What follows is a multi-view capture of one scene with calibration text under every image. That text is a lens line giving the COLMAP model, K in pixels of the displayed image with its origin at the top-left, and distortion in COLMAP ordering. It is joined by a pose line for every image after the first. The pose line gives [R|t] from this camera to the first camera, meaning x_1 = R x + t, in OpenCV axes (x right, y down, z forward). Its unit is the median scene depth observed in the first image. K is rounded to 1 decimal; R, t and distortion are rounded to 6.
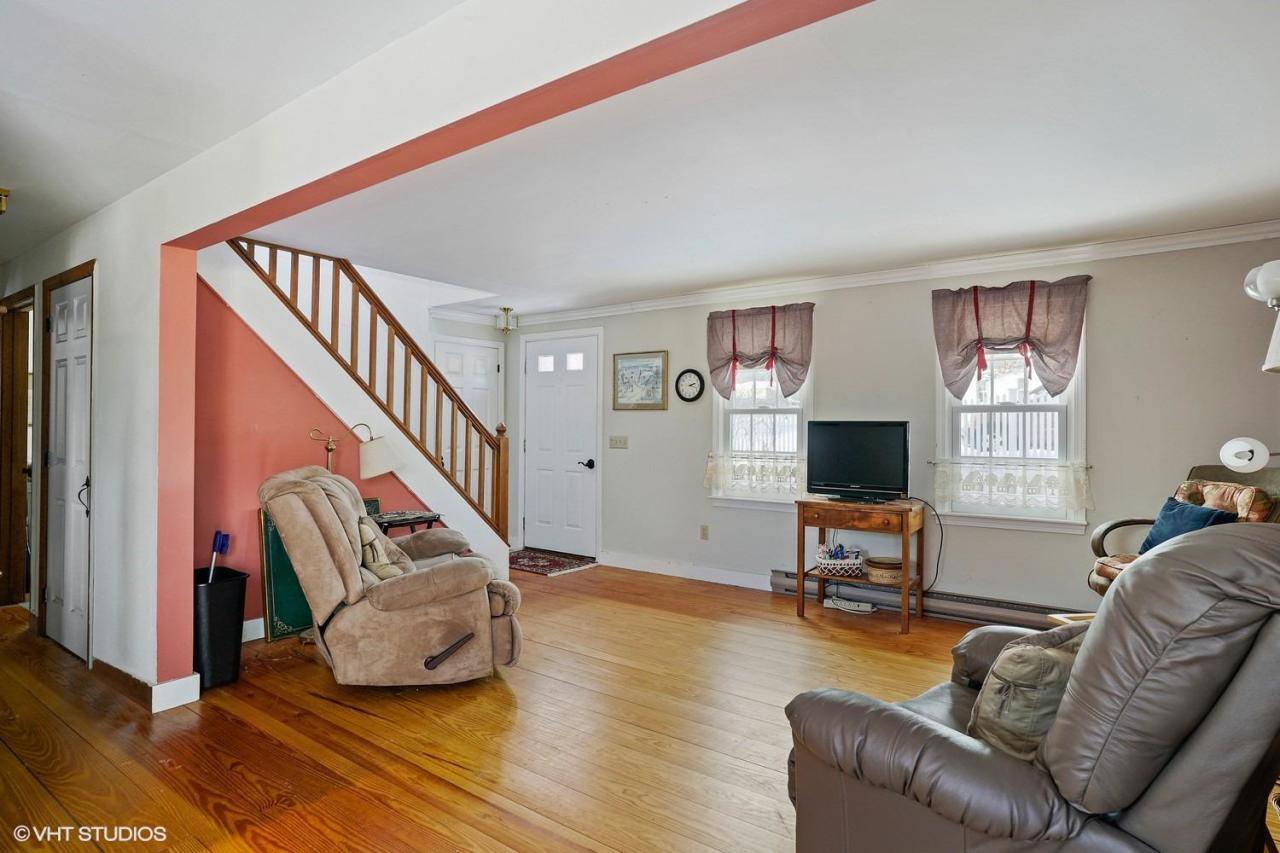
lens RADIAL K [[694.0, 0, 674.1], [0, 694.0, 427.3], [0, 0, 1]] dist [-0.003805, 0.030000]
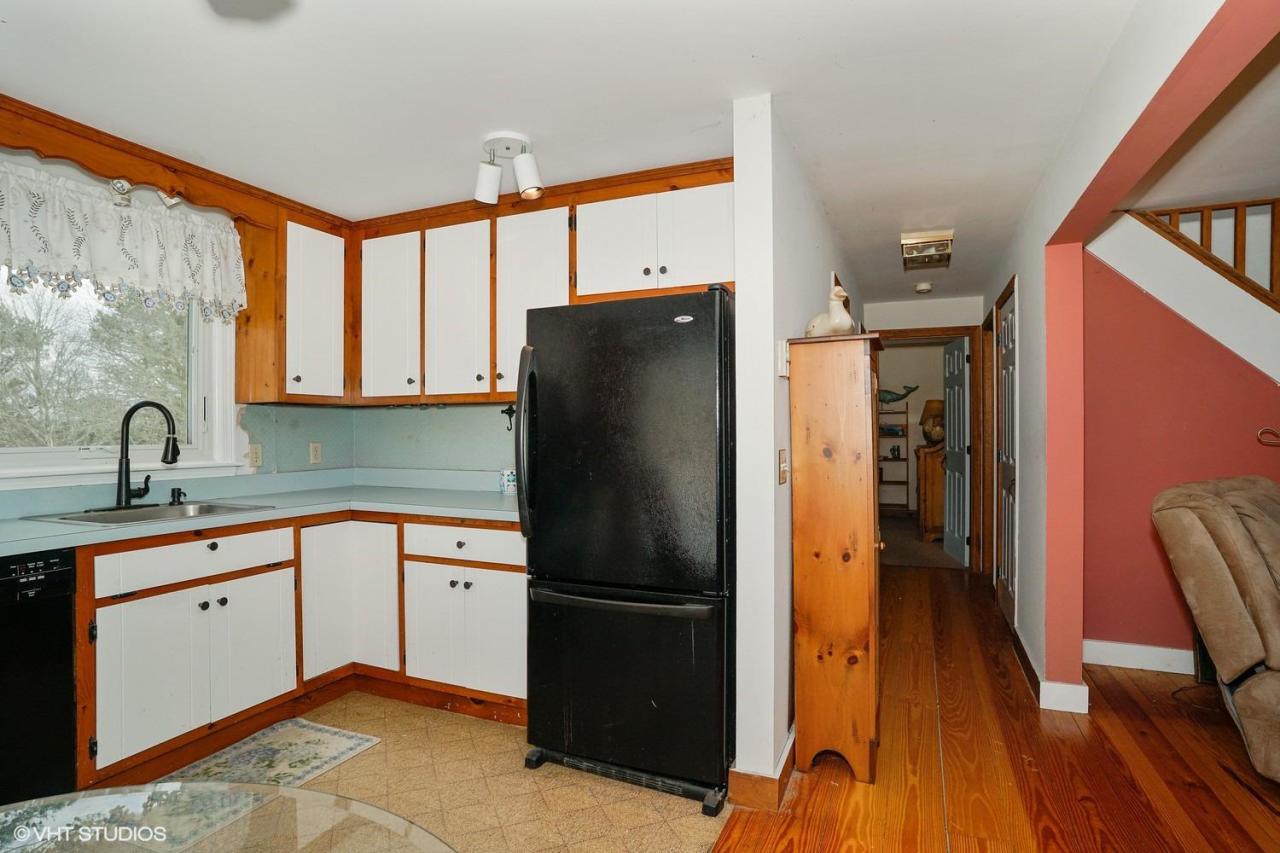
lens RADIAL K [[694.0, 0, 674.1], [0, 694.0, 427.3], [0, 0, 1]] dist [-0.003805, 0.030000]
pose [[0.239752, -0.000789, -0.970834, 0.062618], [0.000216, 1.000000, -0.000759, 0.000804], [0.970834, -0.000028, 0.239752, 0.131726]]
